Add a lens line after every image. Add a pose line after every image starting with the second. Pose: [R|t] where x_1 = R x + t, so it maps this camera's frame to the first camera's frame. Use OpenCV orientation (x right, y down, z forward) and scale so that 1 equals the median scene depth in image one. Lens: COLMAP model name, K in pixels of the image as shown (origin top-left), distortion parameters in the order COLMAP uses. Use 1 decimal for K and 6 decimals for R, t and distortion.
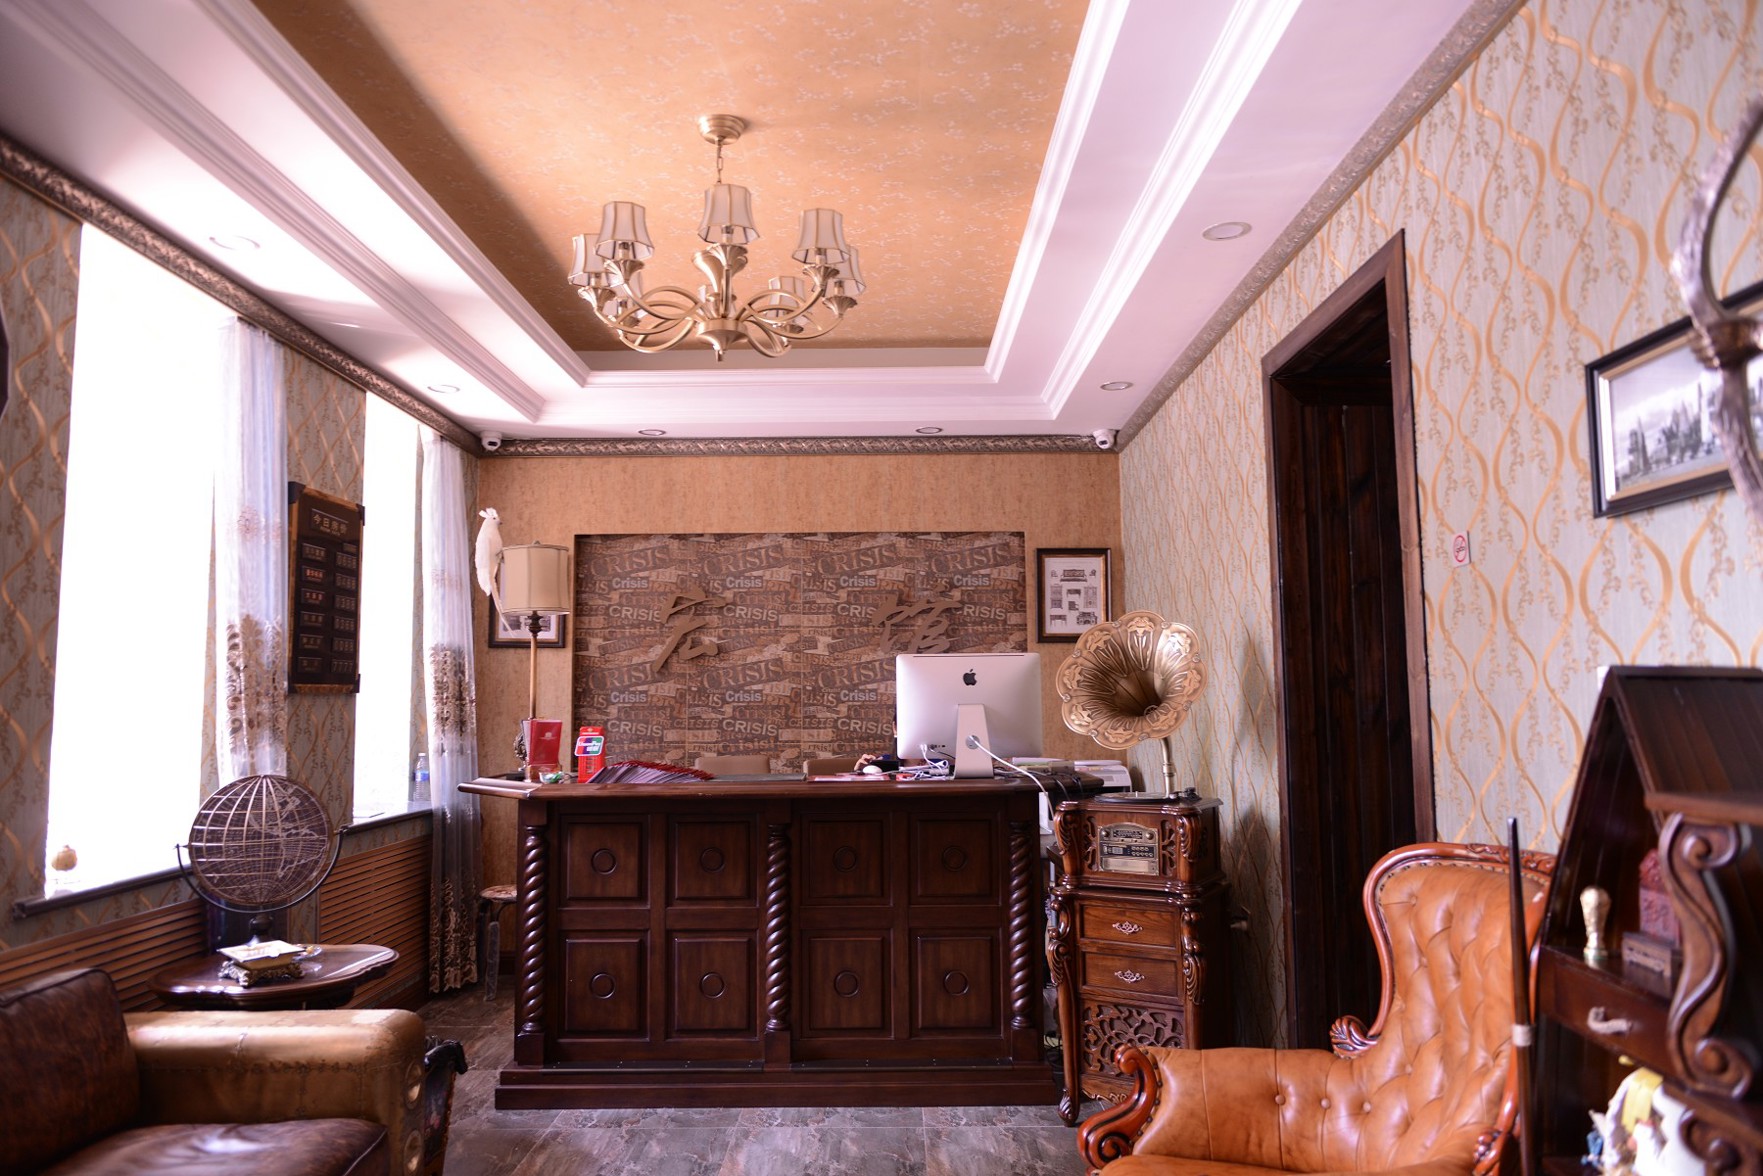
lens RADIAL K [[1176.7, 0, 884.7], [0, 1176.7, 585.7], [0, 0, 1]] dist [-0.015786, -0.003773]
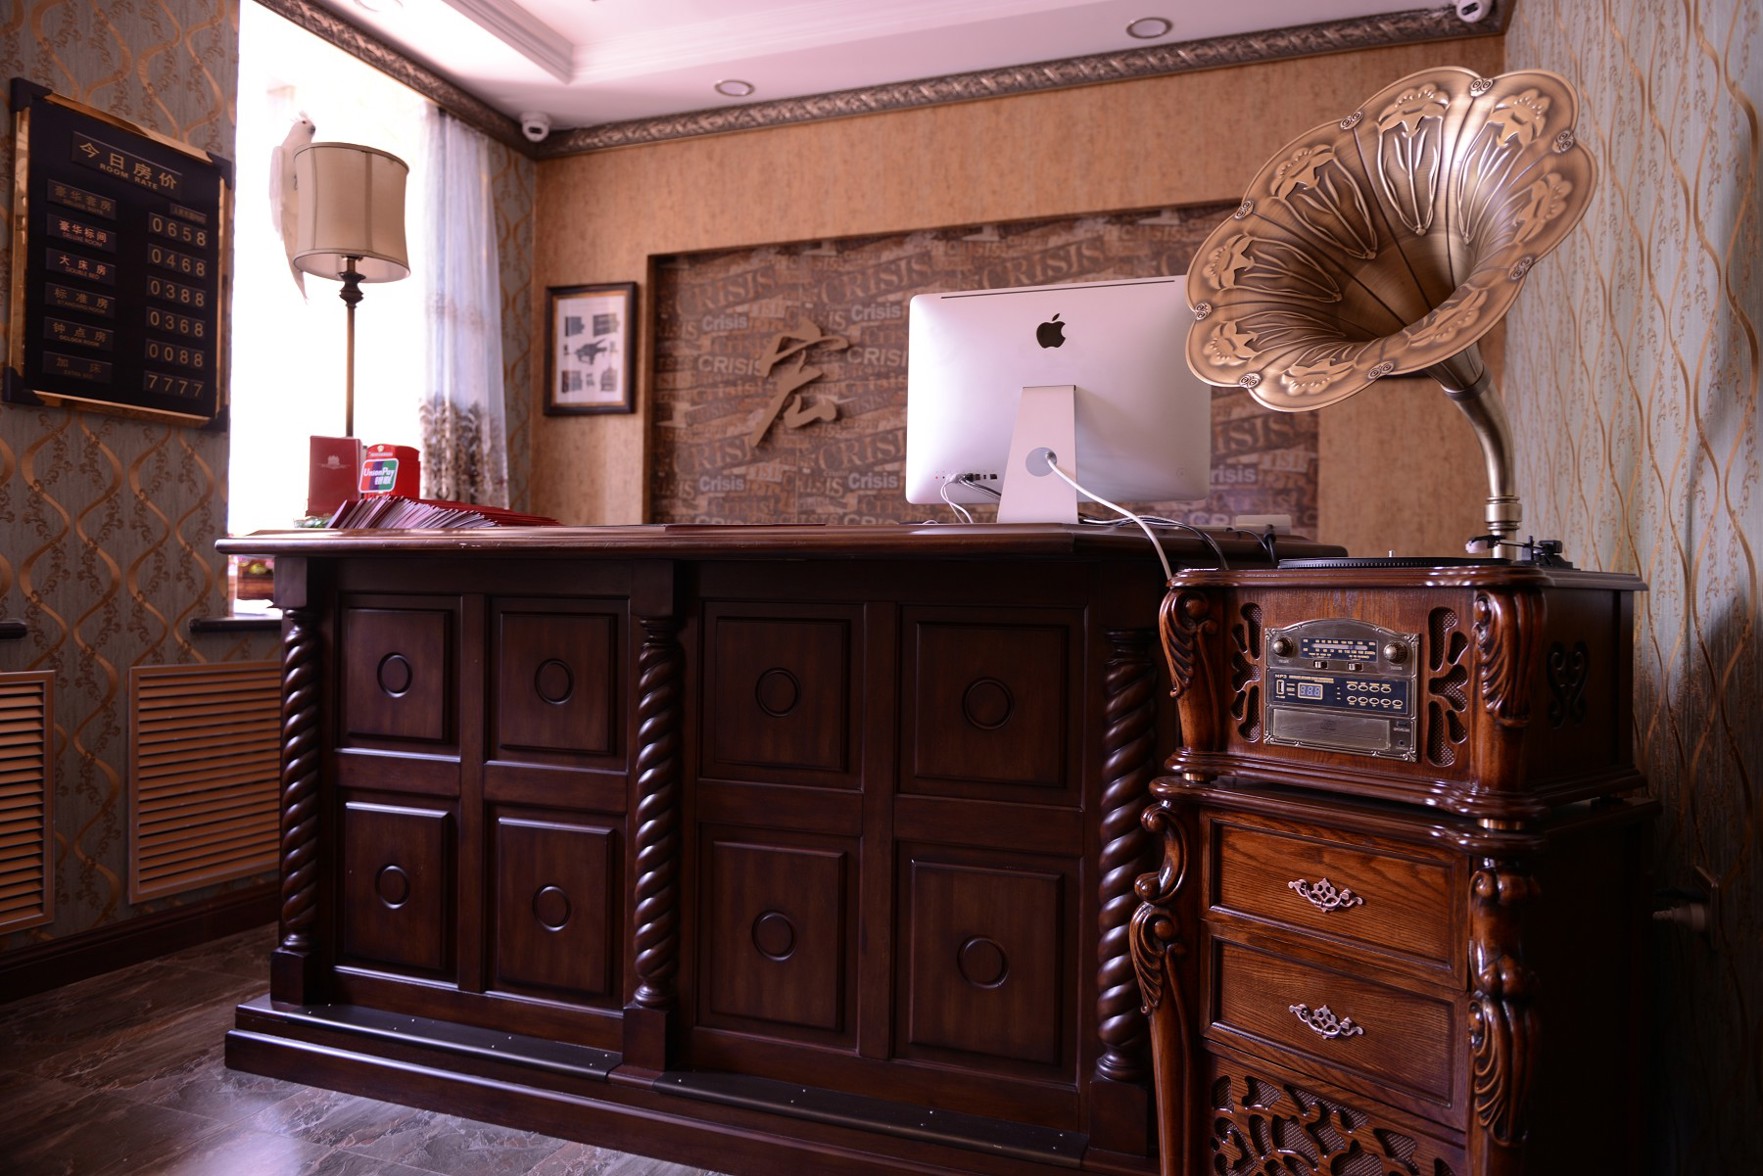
lens RADIAL K [[1176.7, 0, 884.7], [0, 1176.7, 585.7], [0, 0, 1]] dist [-0.015786, -0.003773]
pose [[0.938552, 0.021579, -0.344463, 0.181705], [0.008869, 0.996206, 0.086574, 0.144161], [0.345024, -0.084309, 0.934800, 0.550784]]
